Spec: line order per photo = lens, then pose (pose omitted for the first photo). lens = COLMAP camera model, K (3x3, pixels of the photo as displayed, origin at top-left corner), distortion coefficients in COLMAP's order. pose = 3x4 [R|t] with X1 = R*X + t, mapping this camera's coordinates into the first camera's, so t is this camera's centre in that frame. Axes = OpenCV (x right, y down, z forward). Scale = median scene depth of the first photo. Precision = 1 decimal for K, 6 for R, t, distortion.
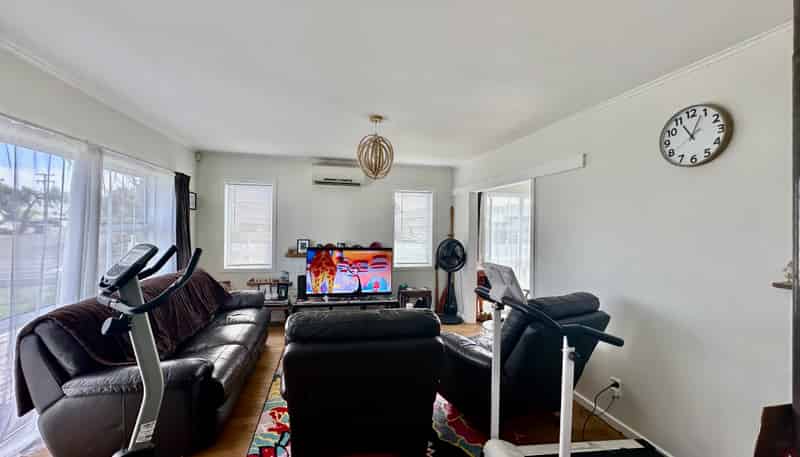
lens RADIAL K [[317.4, 0, 400.0], [0, 317.4, 228.5], [0, 0, 1]] dist [-0.000700, 0.000063]
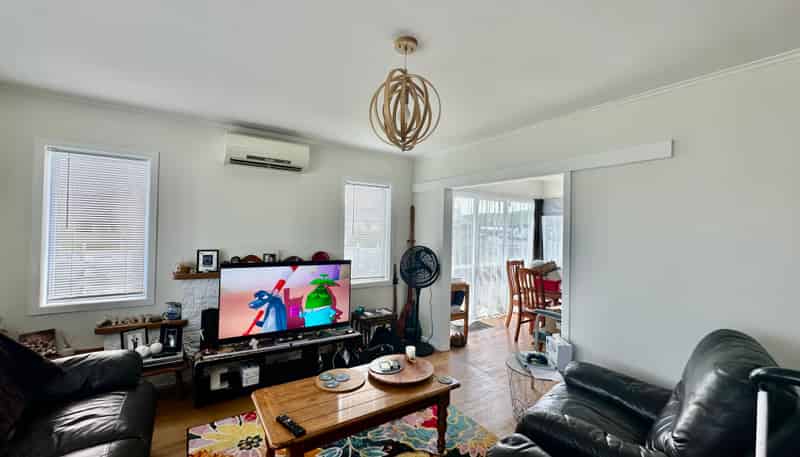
lens RADIAL K [[317.4, 0, 400.0], [0, 317.4, 228.5], [0, 0, 1]] dist [-0.000700, 0.000063]
pose [[0.940108, 0.009263, 0.340750, -0.164054], [-0.008152, 0.999956, -0.004692, -0.007804], [-0.340778, 0.001633, 0.940142, 0.282851]]
